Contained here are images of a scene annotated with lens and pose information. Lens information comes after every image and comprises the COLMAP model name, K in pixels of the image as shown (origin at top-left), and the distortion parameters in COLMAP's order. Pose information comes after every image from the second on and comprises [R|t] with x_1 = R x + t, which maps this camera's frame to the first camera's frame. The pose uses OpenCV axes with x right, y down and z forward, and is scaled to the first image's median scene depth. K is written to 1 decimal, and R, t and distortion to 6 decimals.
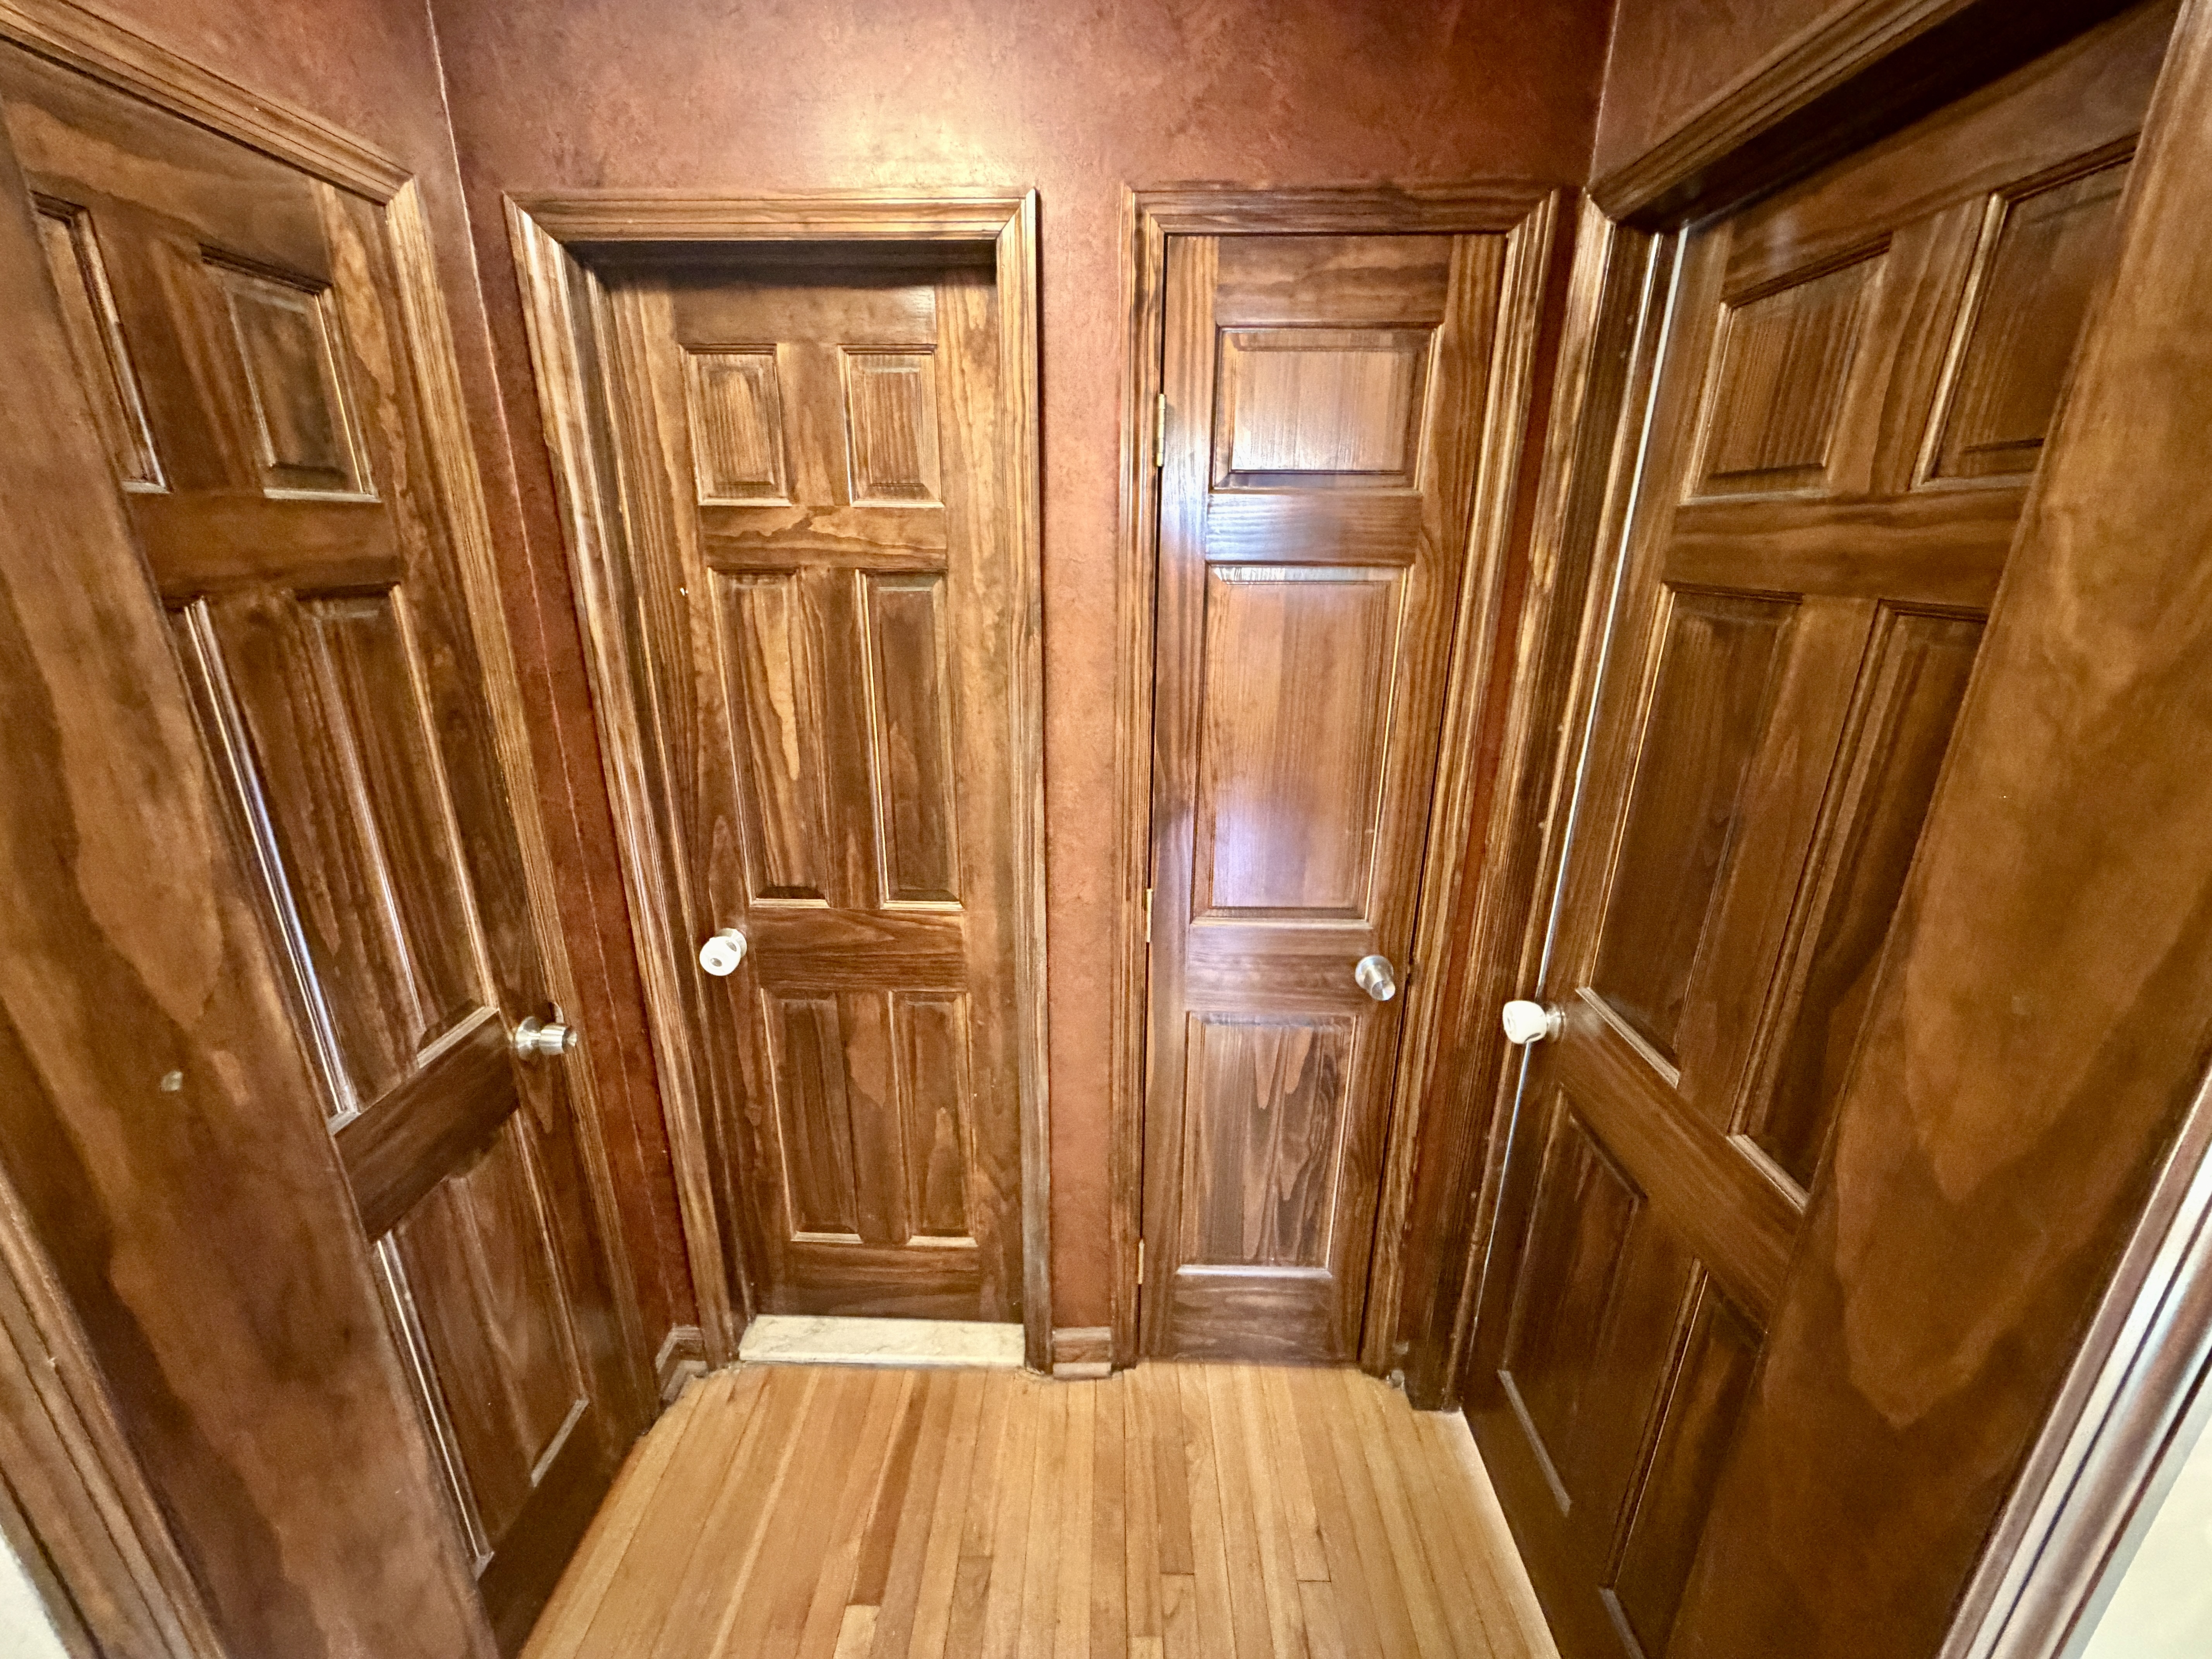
lens RADIAL K [[882.5, 0, 1100.8], [0, 882.5, 829.9], [0, 0, 1]] dist [0.000492, -0.000201]
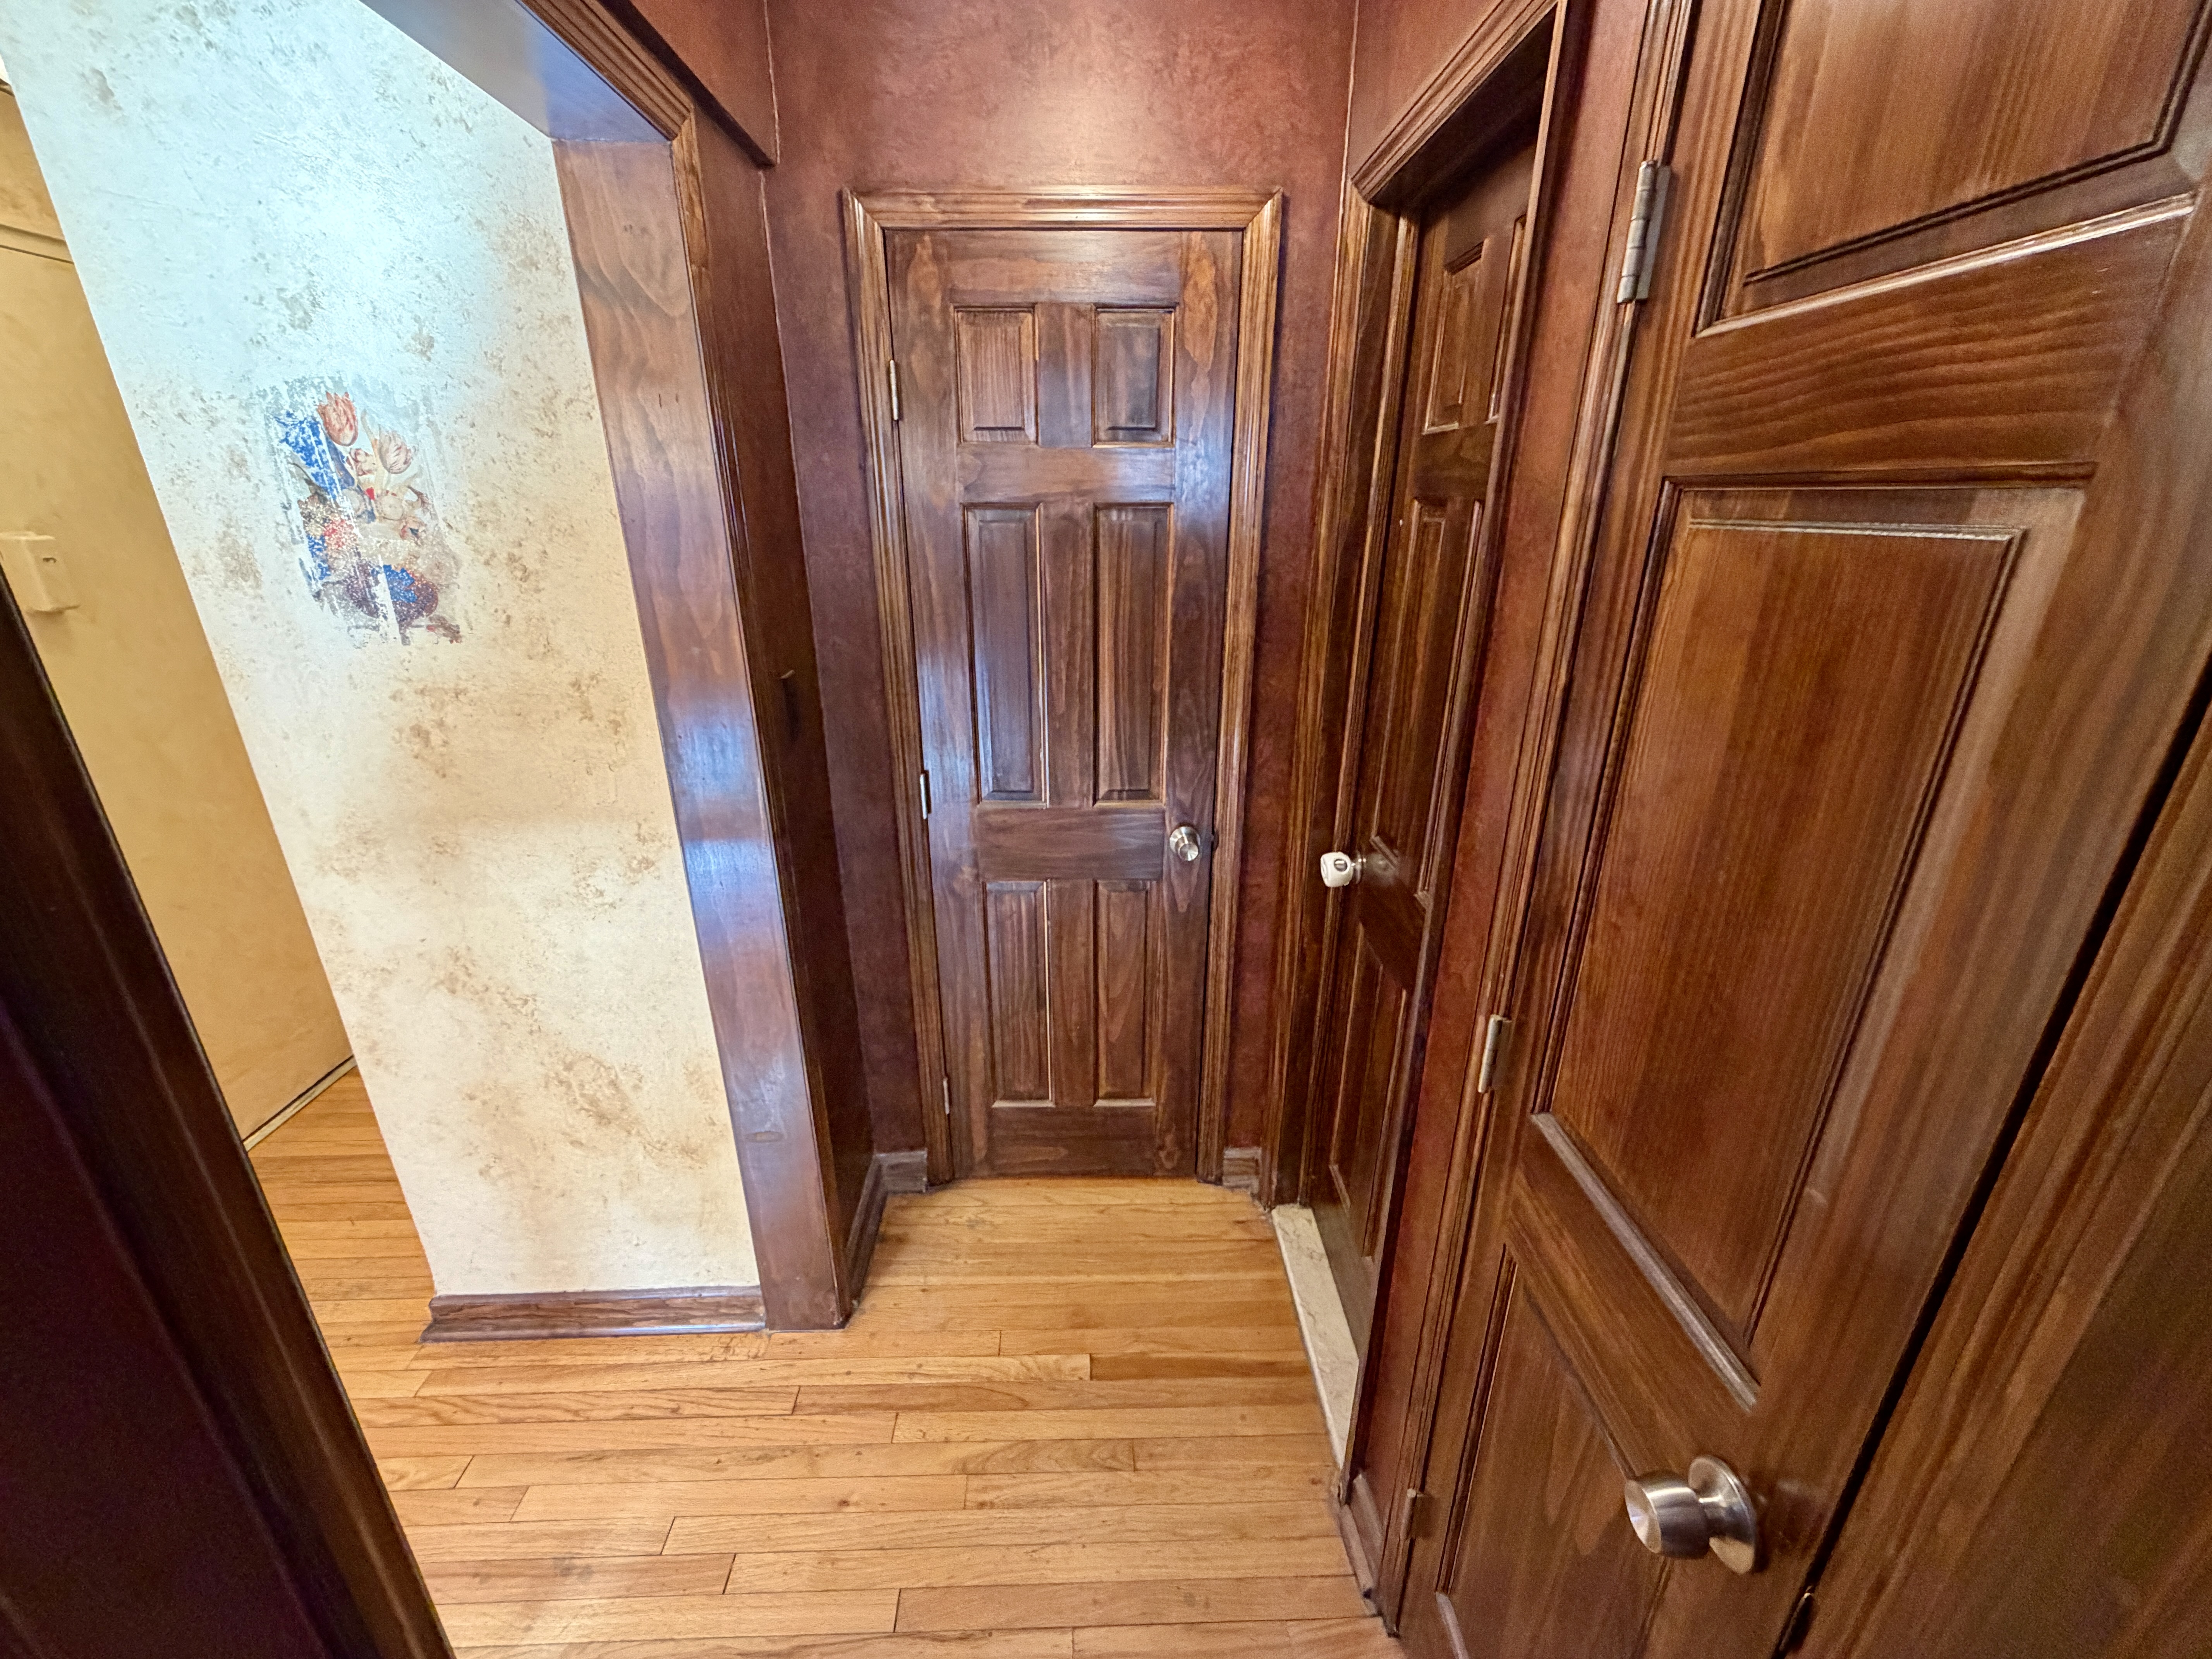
lens RADIAL K [[882.5, 0, 1097.8], [0, 882.5, 834.6], [0, 0, 1]] dist [0.000492, -0.000201]
pose [[0.044679, 0.350741, -0.935406, 0.664892], [-0.317656, 0.892733, 0.319567, -0.180135], [0.947153, 0.282859, 0.151301, 0.676298]]
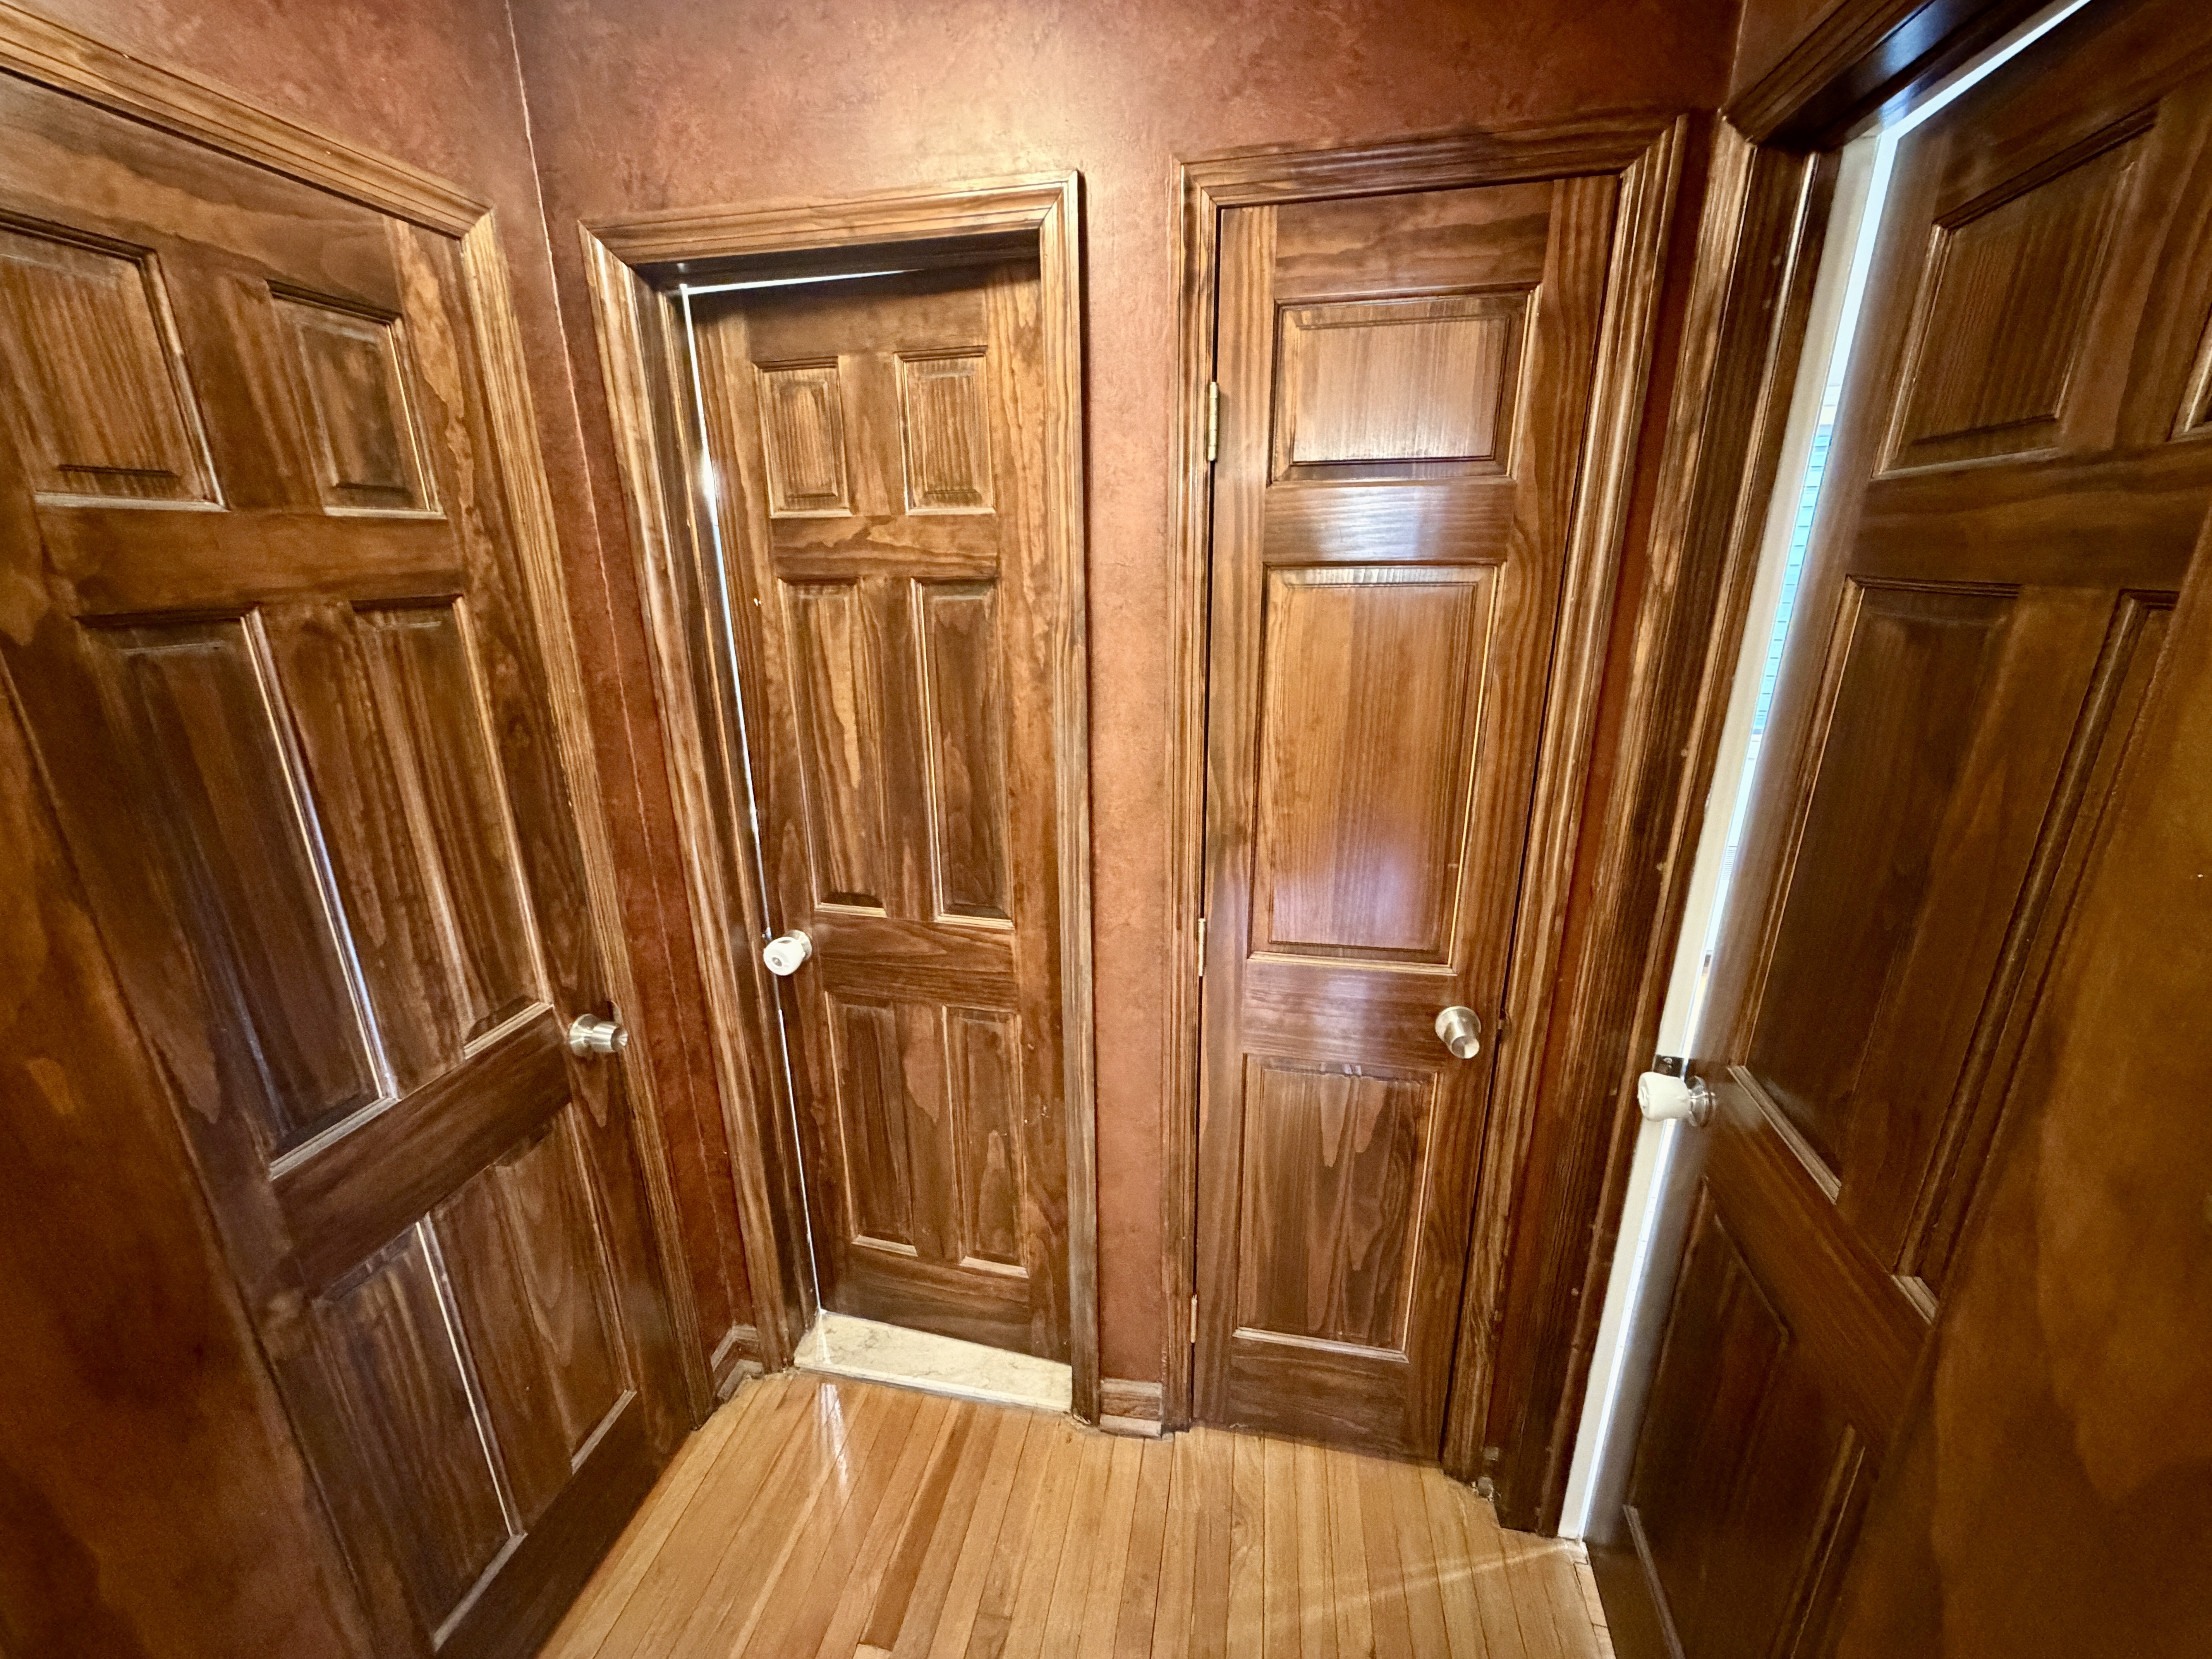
lens RADIAL K [[882.5, 0, 1099.2], [0, 882.5, 829.8], [0, 0, 1]] dist [0.000492, -0.000201]
pose [[0.985635, 0.032160, -0.165799, 0.112950], [-0.034780, 0.999311, -0.012923, -0.011491], [0.165269, 0.018504, 0.986075, 0.079070]]
